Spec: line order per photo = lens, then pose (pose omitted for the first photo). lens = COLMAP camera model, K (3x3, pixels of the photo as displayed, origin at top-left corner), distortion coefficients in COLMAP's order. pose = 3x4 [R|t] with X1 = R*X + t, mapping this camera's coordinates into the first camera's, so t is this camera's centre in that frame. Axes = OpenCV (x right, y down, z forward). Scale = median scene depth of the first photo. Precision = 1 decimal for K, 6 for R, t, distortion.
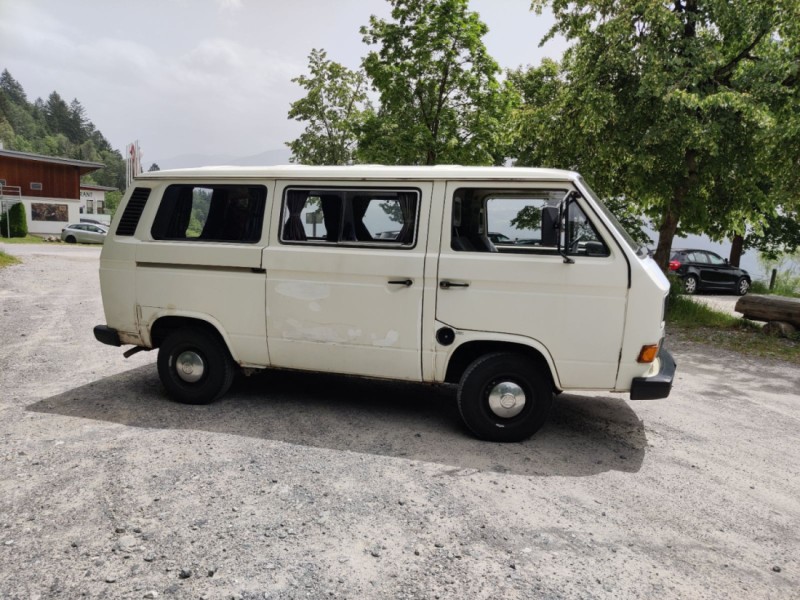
lens RADIAL K [[597.1, 0, 400.0], [0, 597.1, 300.0], [0, 0, 1]] dist [0.001337, -0.001652]
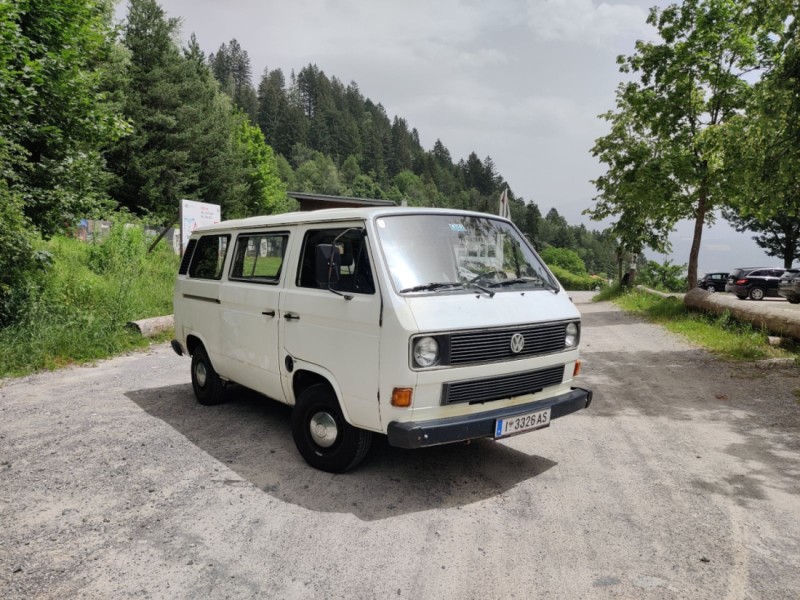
lens RADIAL K [[607.6, 0, 400.0], [0, 607.6, 283.3], [0, 0, 1]] dist [0.001335, 0.006349]
pose [[0.805625, 0.003411, -0.592415, 1.000747], [-0.059826, 0.995340, -0.075625, -0.015834], [0.589397, 0.096367, 0.802075, 0.228252]]
